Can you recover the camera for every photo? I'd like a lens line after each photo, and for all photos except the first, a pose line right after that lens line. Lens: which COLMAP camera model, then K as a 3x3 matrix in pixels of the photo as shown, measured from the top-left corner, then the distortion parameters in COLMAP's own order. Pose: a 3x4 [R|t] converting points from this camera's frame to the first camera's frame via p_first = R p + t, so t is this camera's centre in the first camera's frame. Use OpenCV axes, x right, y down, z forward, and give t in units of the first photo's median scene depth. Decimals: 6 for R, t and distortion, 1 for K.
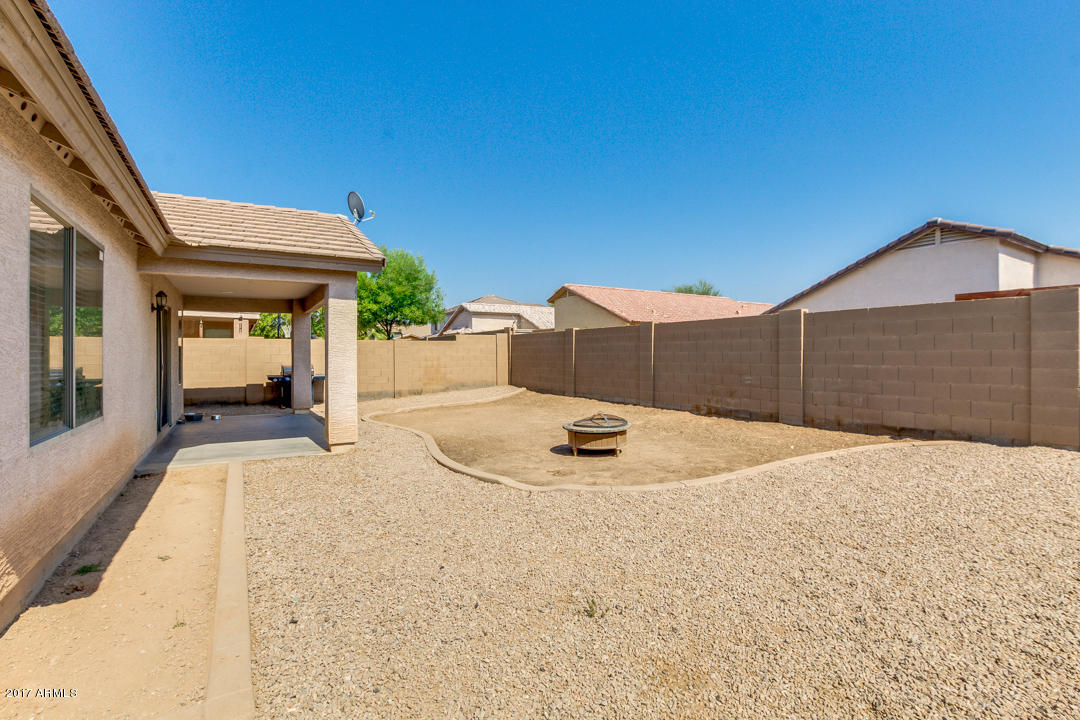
lens RADIAL K [[509.0, 0, 544.8], [0, 509.0, 358.0], [0, 0, 1]] dist [-0.003488, -0.000026]
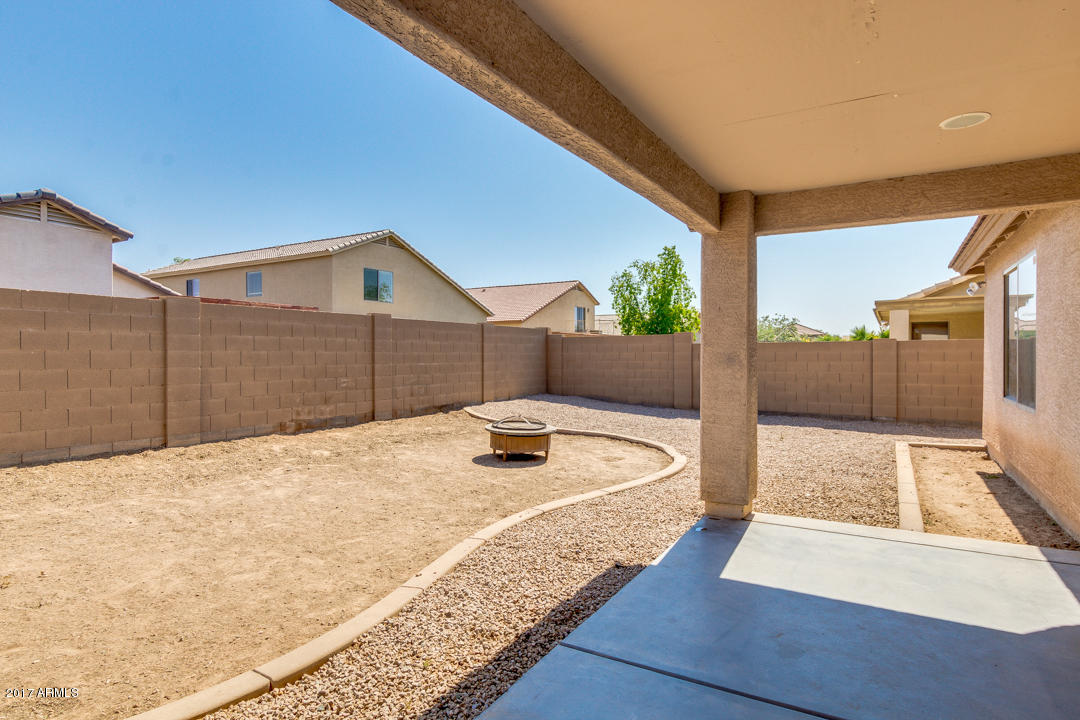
lens RADIAL K [[587.5, 0, 540.0], [0, 587.5, 360.0], [0, 0, 1]] dist [0.002045, 0.000436]
pose [[-0.471846, -0.003788, 0.881673, -0.707359], [0.006675, 0.999947, 0.007868, -0.003722], [-0.881656, 0.009597, -0.471795, 1.193231]]
